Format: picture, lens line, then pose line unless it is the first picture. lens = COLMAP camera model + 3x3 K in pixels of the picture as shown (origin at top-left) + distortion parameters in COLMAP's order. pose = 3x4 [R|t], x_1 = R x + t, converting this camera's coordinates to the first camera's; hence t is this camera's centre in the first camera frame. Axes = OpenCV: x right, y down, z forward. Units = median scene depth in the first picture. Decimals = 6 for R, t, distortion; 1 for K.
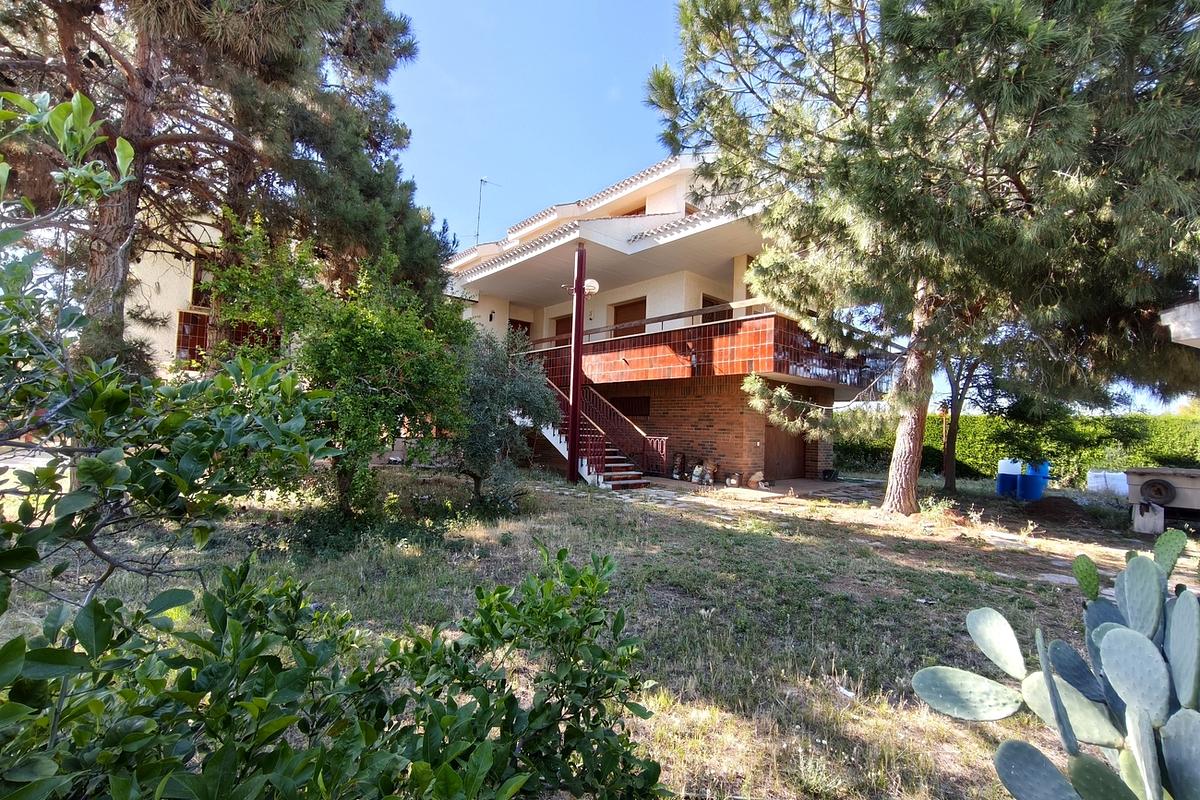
lens RADIAL K [[505.9, 0, 602.0], [0, 505.9, 400.6], [0, 0, 1]] dist [-0.002542, 0.000333]
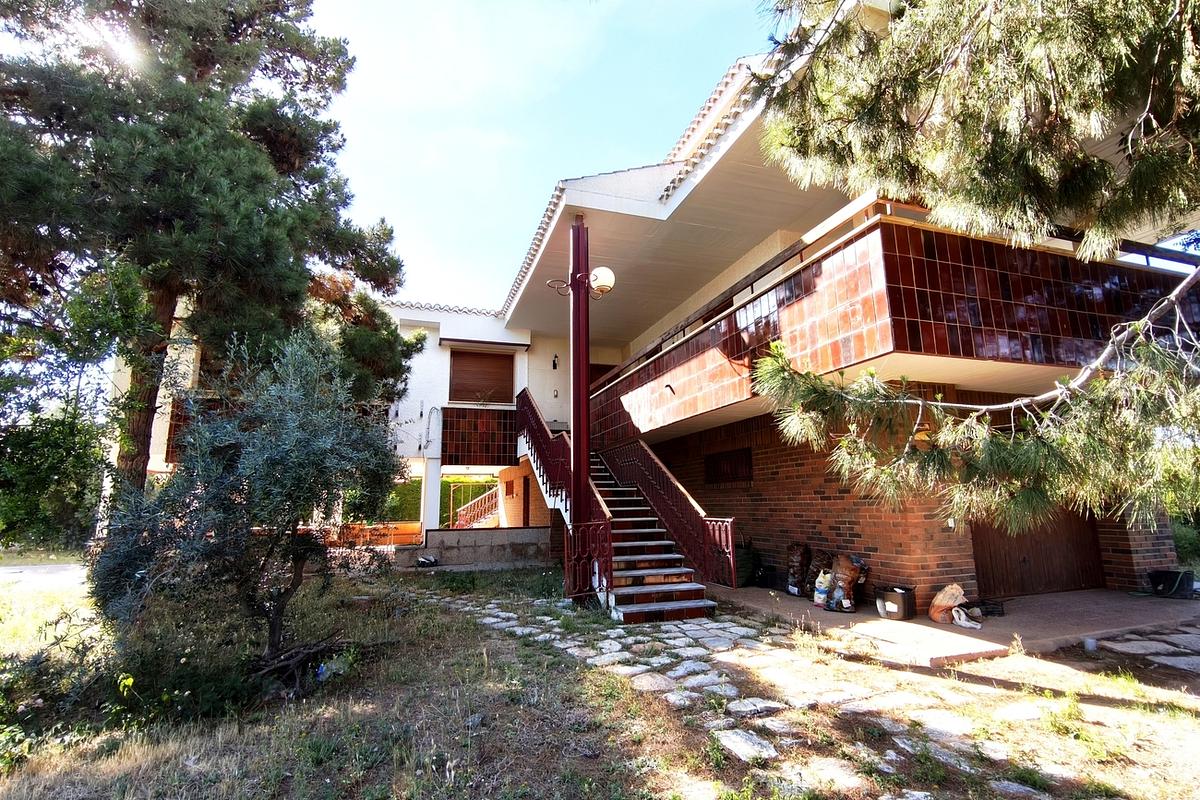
lens RADIAL K [[558.5, 0, 599.7], [0, 558.5, 400.2], [0, 0, 1]] dist [-0.010088, 0.003650]
pose [[0.920659, -0.118777, -0.371858, 0.221322], [0.067342, 0.986629, -0.148416, 0.027566], [0.384514, 0.111599, 0.916348, 0.389191]]
